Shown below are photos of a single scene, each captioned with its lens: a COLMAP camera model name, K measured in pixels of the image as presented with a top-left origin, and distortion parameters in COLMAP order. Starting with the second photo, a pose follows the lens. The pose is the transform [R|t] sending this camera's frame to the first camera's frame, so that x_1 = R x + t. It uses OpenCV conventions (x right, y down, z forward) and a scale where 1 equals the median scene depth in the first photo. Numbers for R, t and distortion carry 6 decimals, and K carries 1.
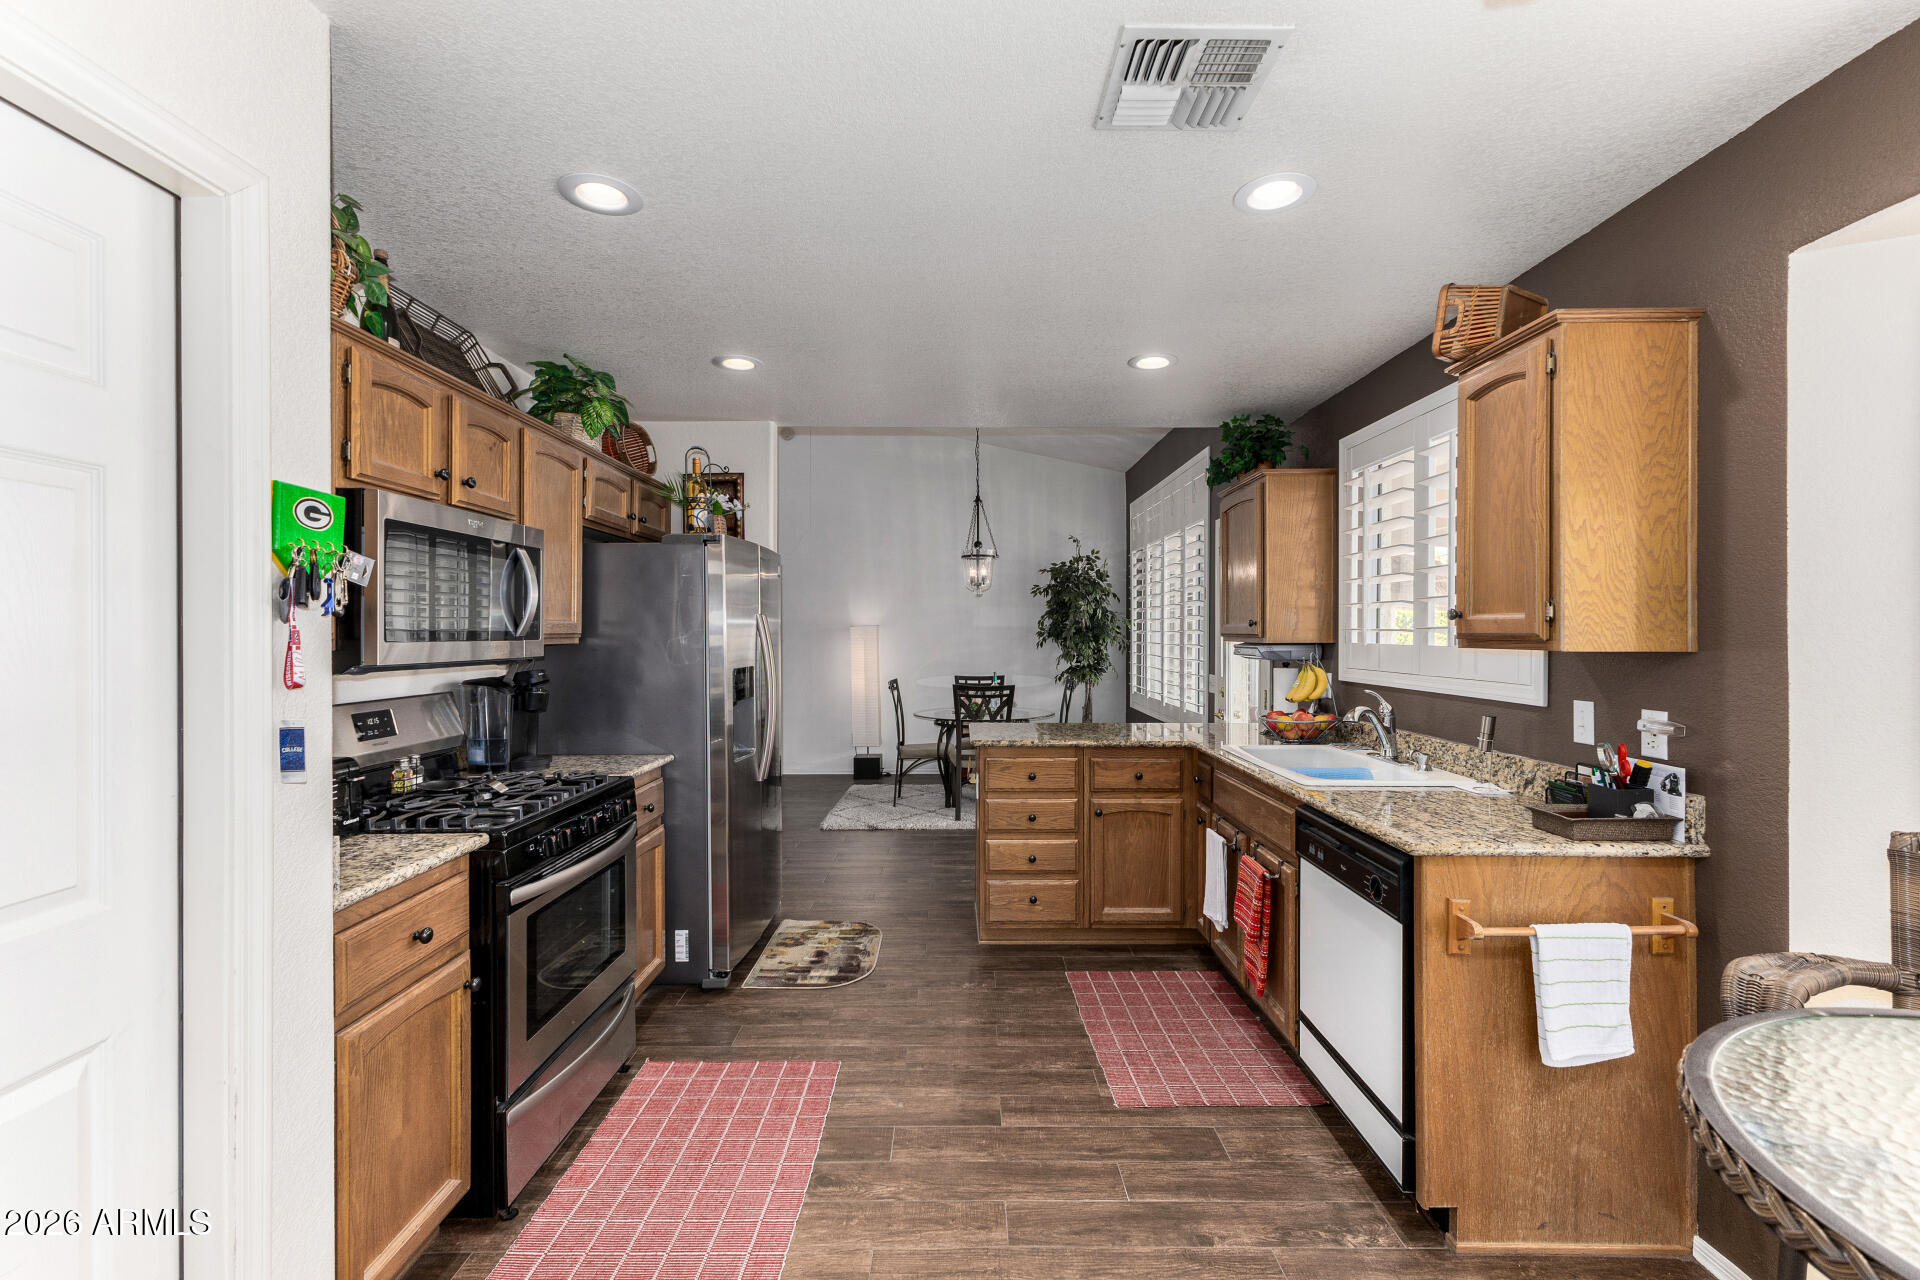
lens RADIAL K [[828.5, 0, 957.2], [0, 828.5, 634.8], [0, 0, 1]] dist [0.008849, -0.000503]
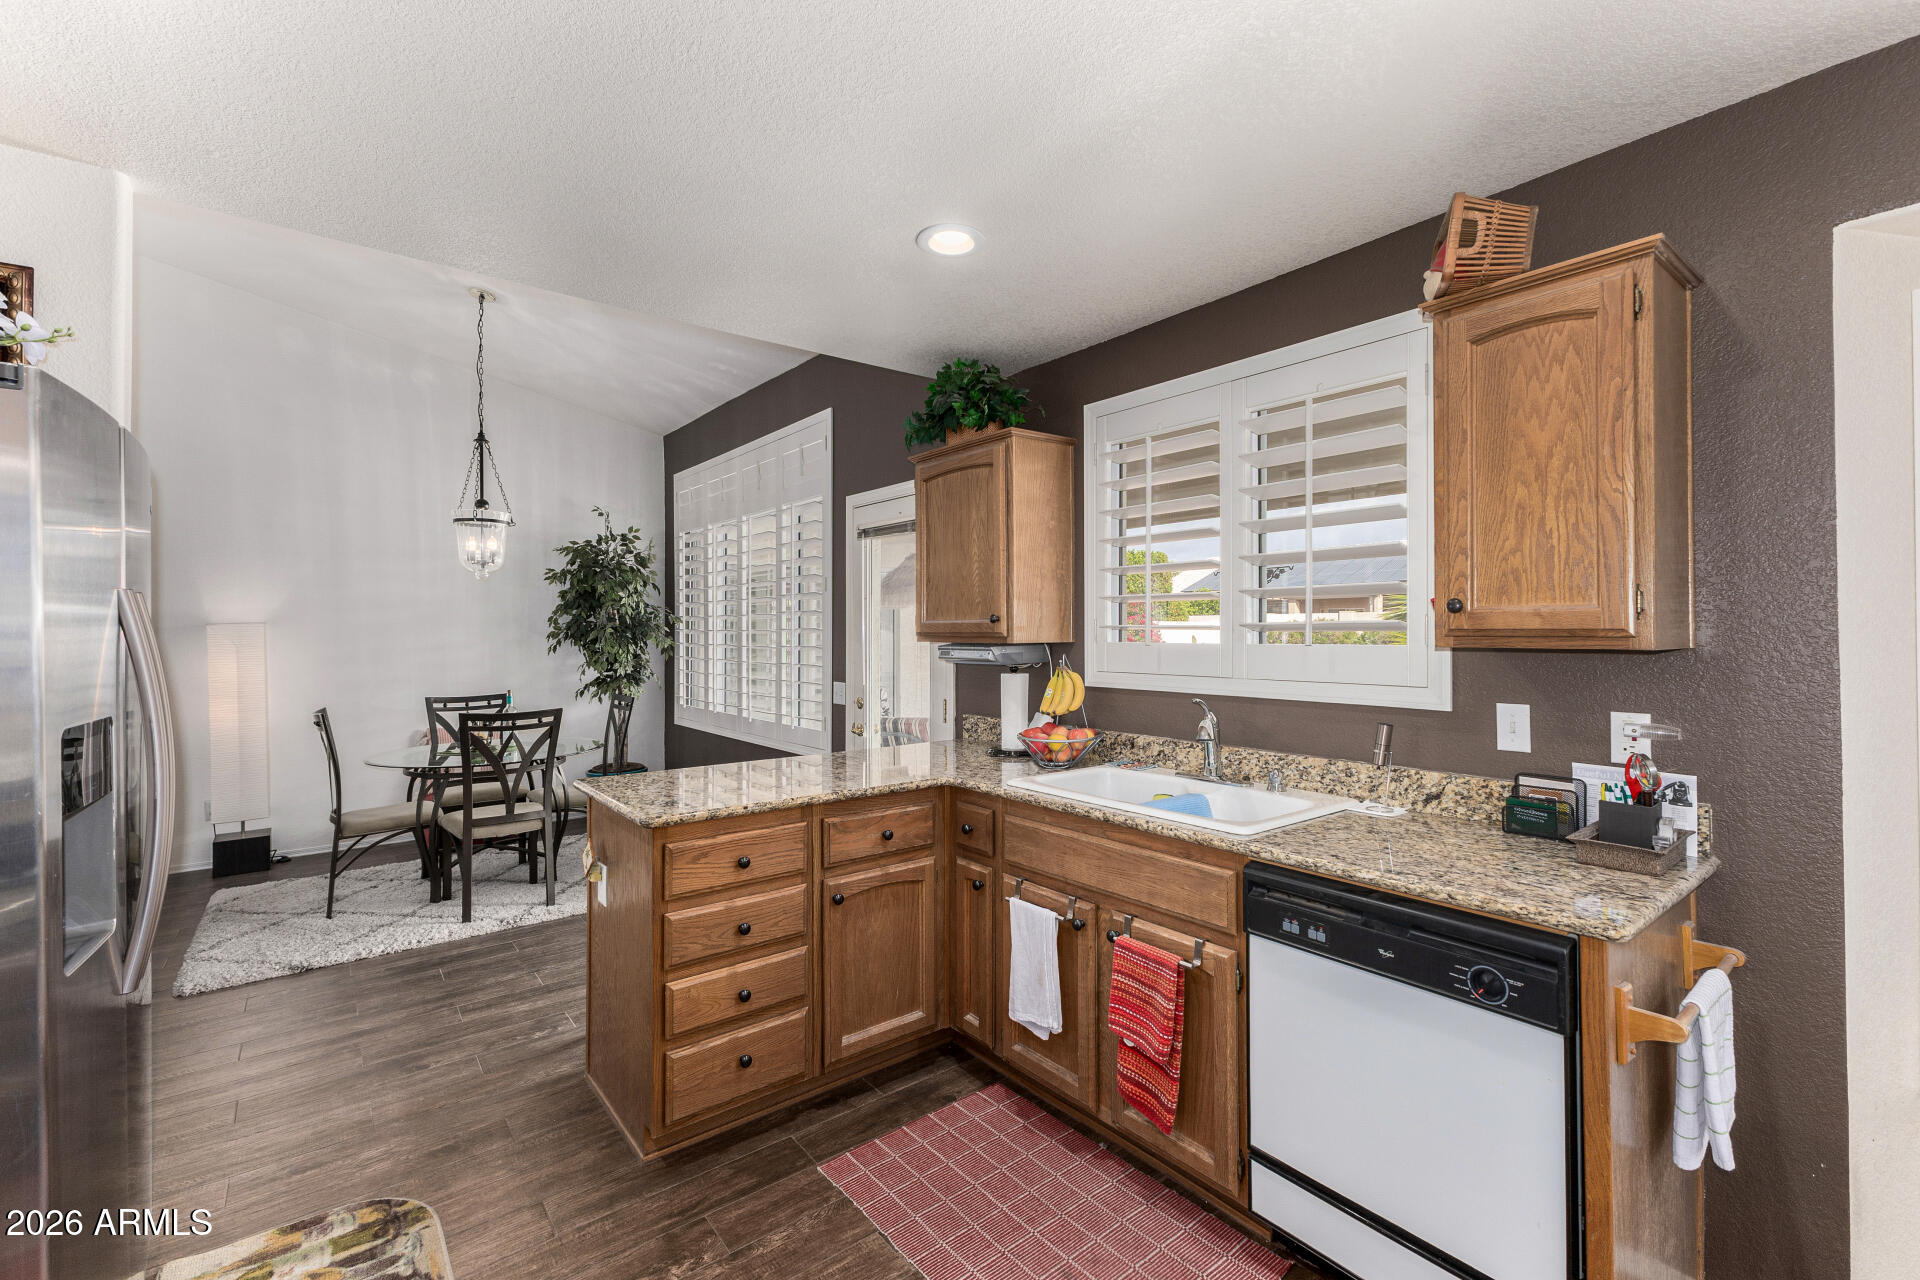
lens RADIAL K [[828.5, 0, 960.5], [0, 828.5, 624.9], [0, 0, 1]] dist [0.008849, -0.000503]
pose [[0.782122, 0.000690, 0.623125, -0.170225], [0.006713, 0.999932, -0.009533, -0.001065], [-0.623090, 0.011639, 0.782064, 0.406085]]
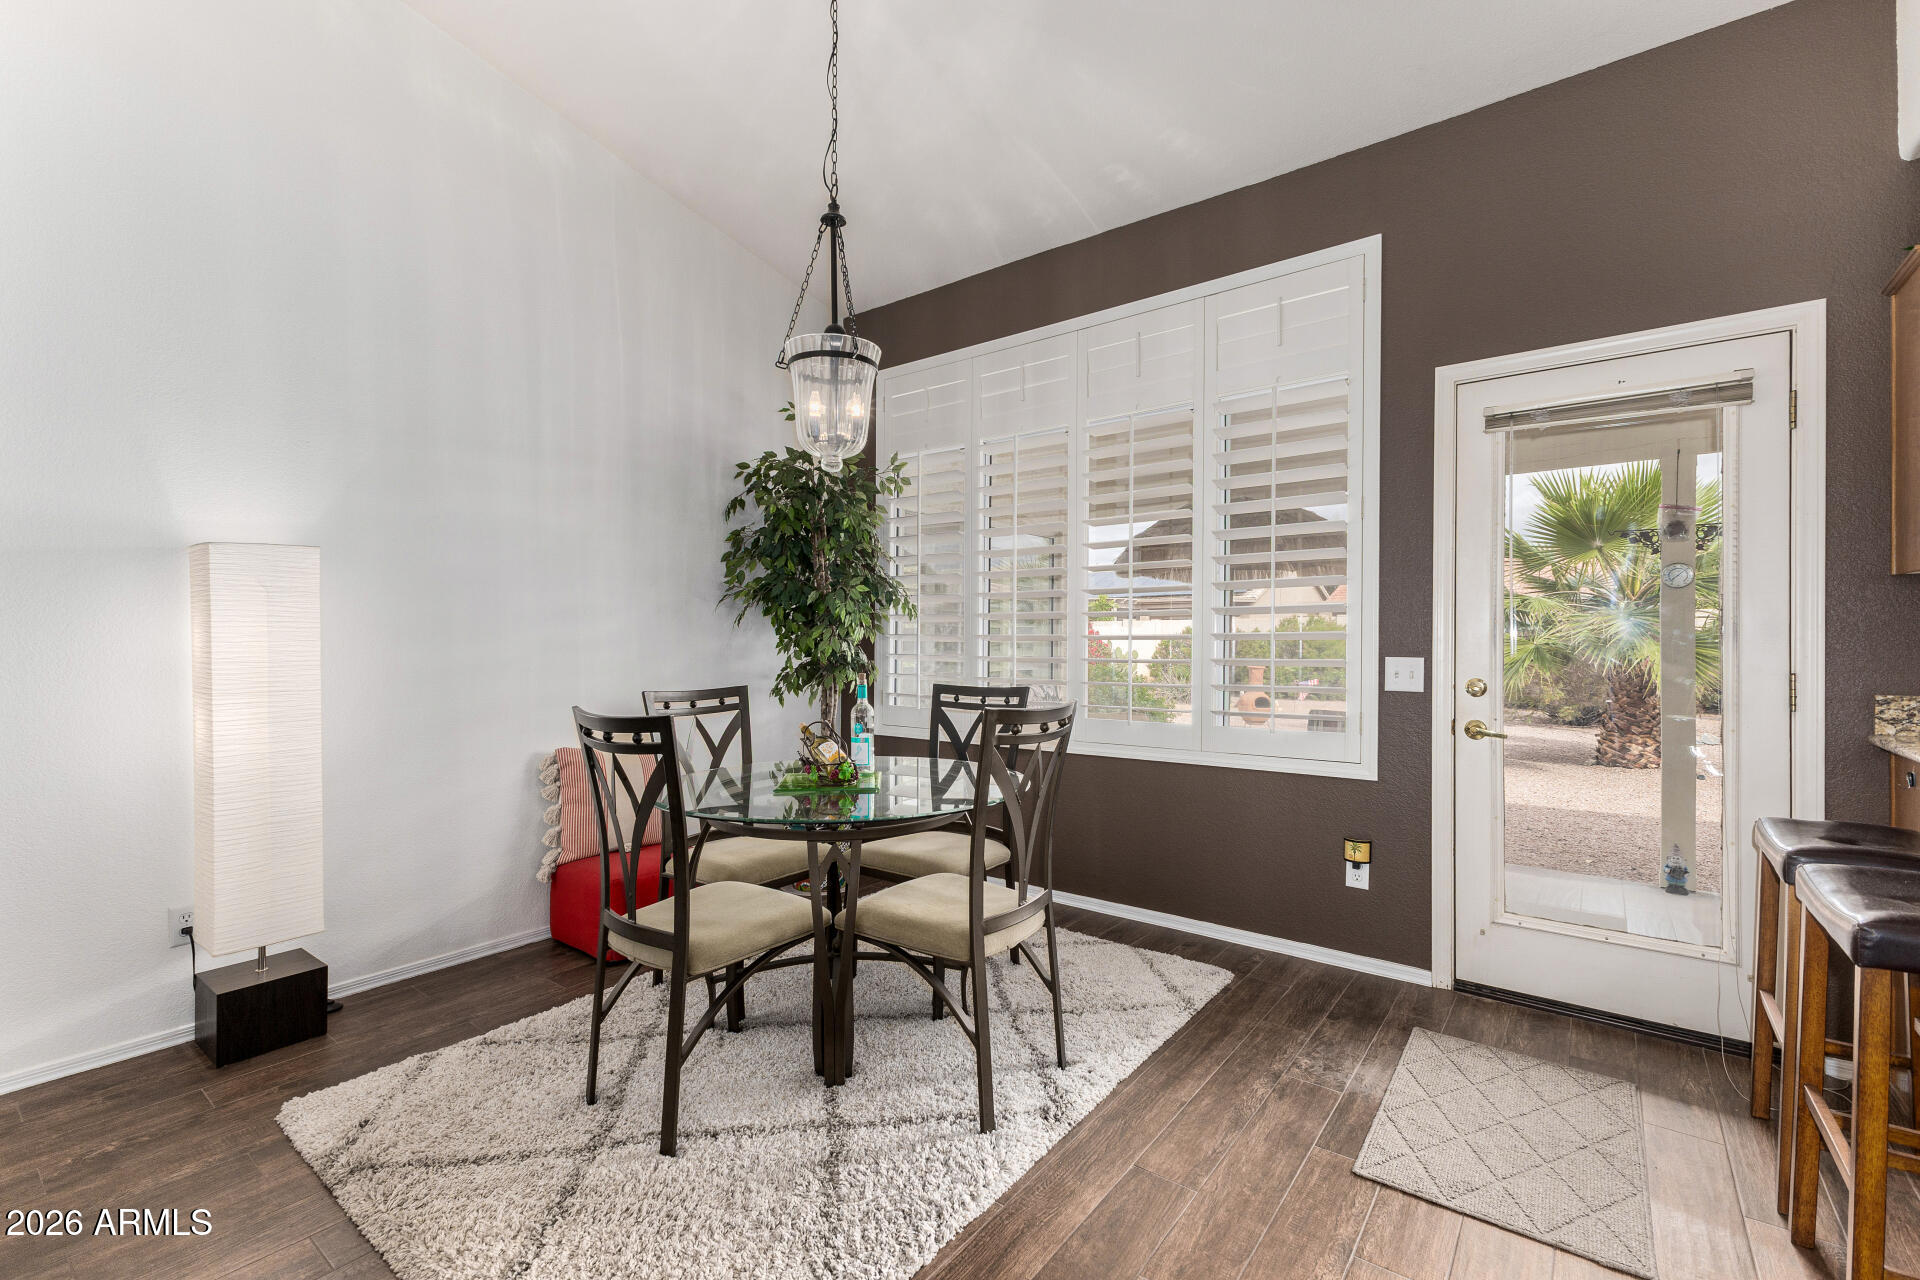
lens RADIAL K [[828.5, 0, 962.7], [0, 828.5, 641.3], [0, 0, 1]] dist [0.008849, -0.000503]
pose [[0.612786, -0.006311, 0.790224, -0.429237], [0.006140, 0.999976, 0.003225, 0.050403], [-0.790225, 0.002876, 0.612810, 1.323577]]
